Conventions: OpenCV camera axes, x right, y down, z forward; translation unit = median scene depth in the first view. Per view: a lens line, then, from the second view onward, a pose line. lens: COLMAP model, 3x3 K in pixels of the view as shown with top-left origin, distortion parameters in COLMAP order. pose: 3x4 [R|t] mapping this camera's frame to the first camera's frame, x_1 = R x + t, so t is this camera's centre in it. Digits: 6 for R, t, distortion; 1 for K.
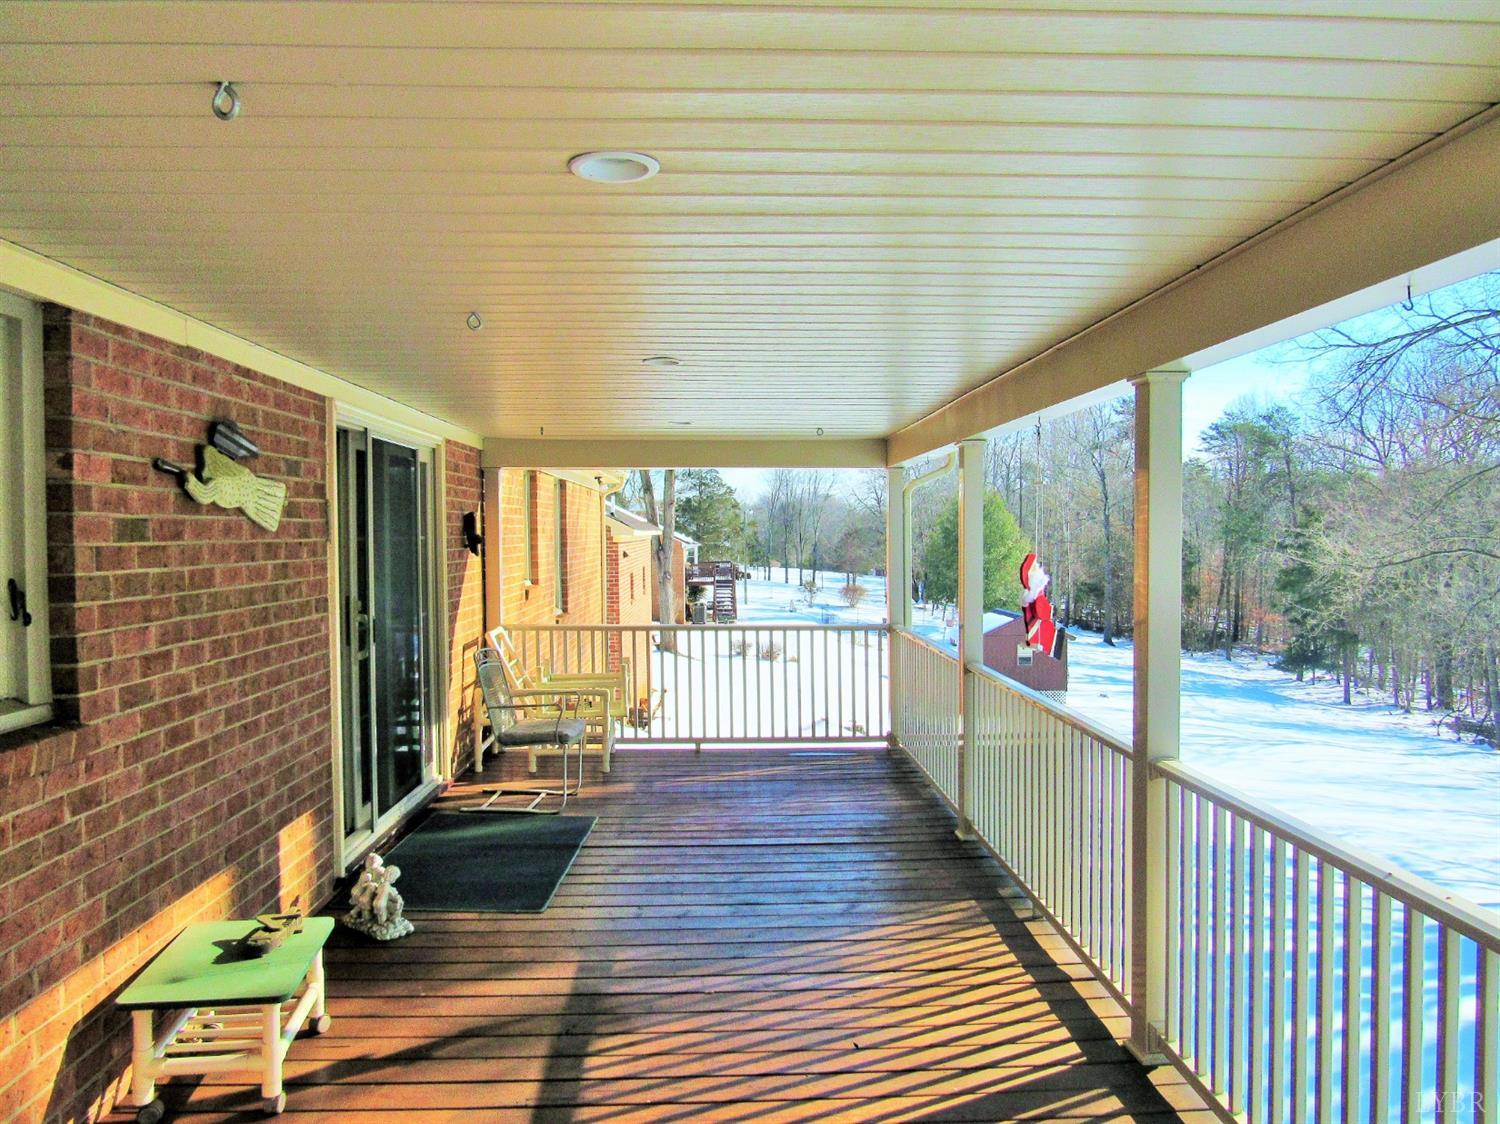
lens RADIAL K [[1085.6, 0, 750.0], [0, 1085.6, 562.0], [0, 0, 1]] dist [-0.000133, -0.001833]
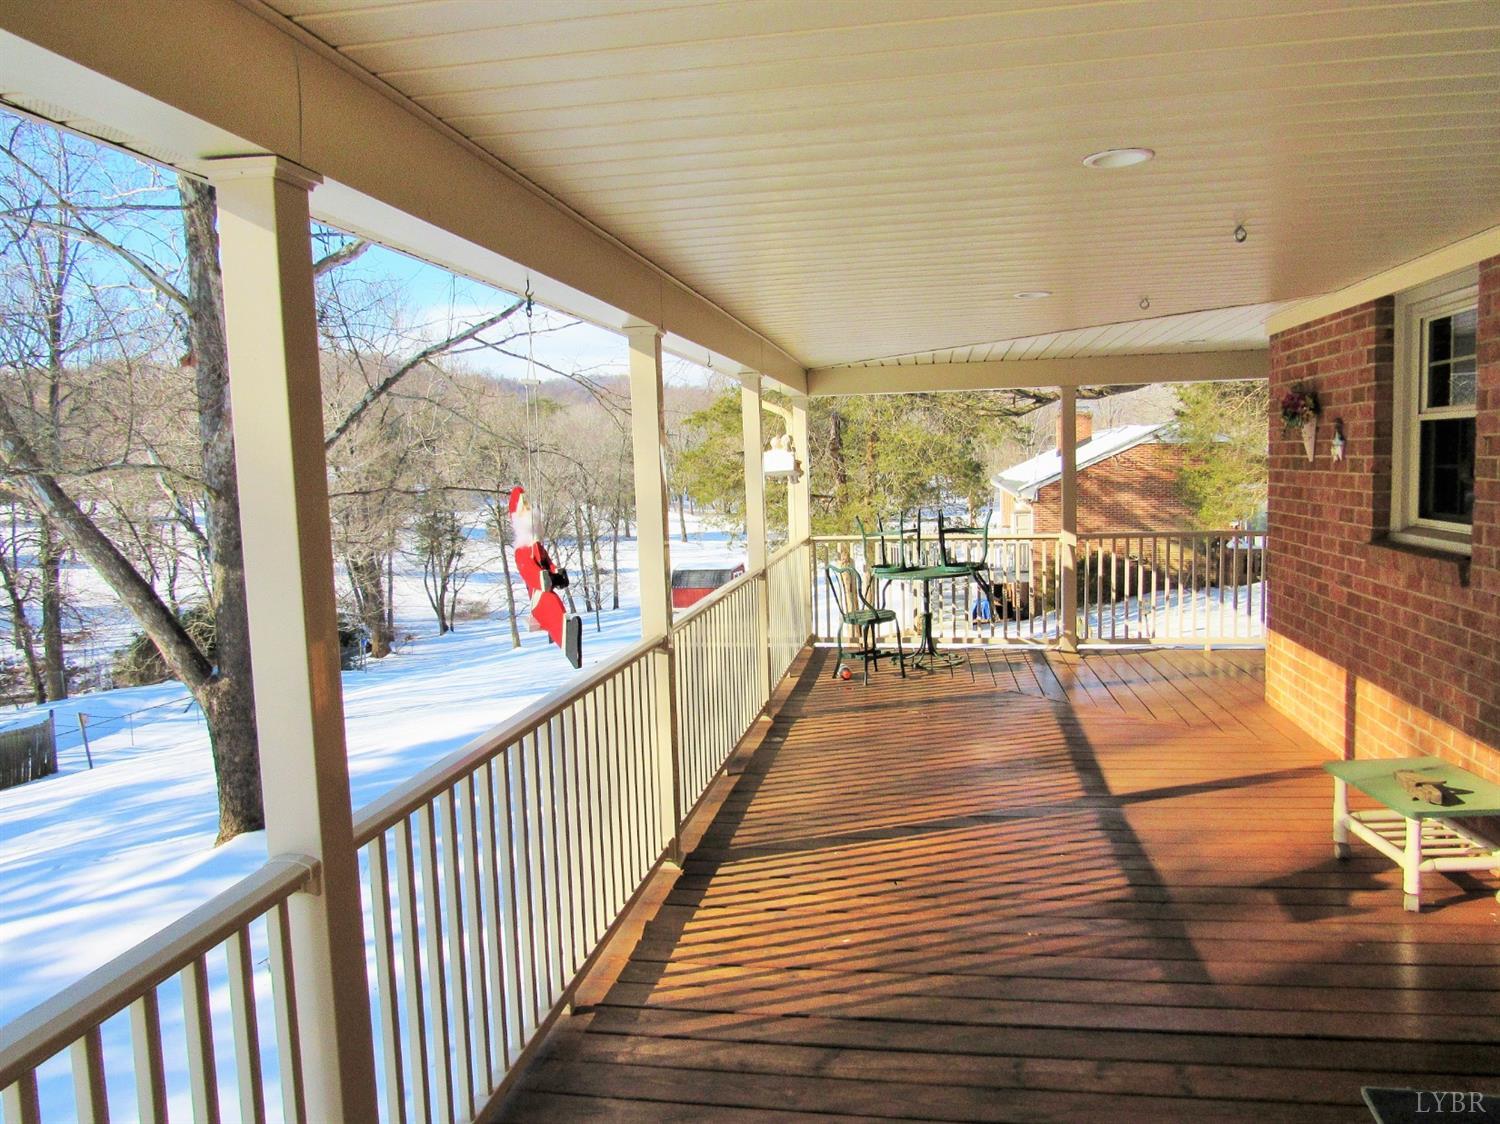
lens RADIAL K [[1085.6, 0, 750.0], [0, 1085.6, 562.0], [0, 0, 1]] dist [-0.000133, -0.001833]
pose [[-0.979519, 0.019454, 0.200408, 0.007890], [0.043010, 0.992565, 0.113867, -0.041631], [-0.196703, 0.120154, -0.973073, 2.038720]]
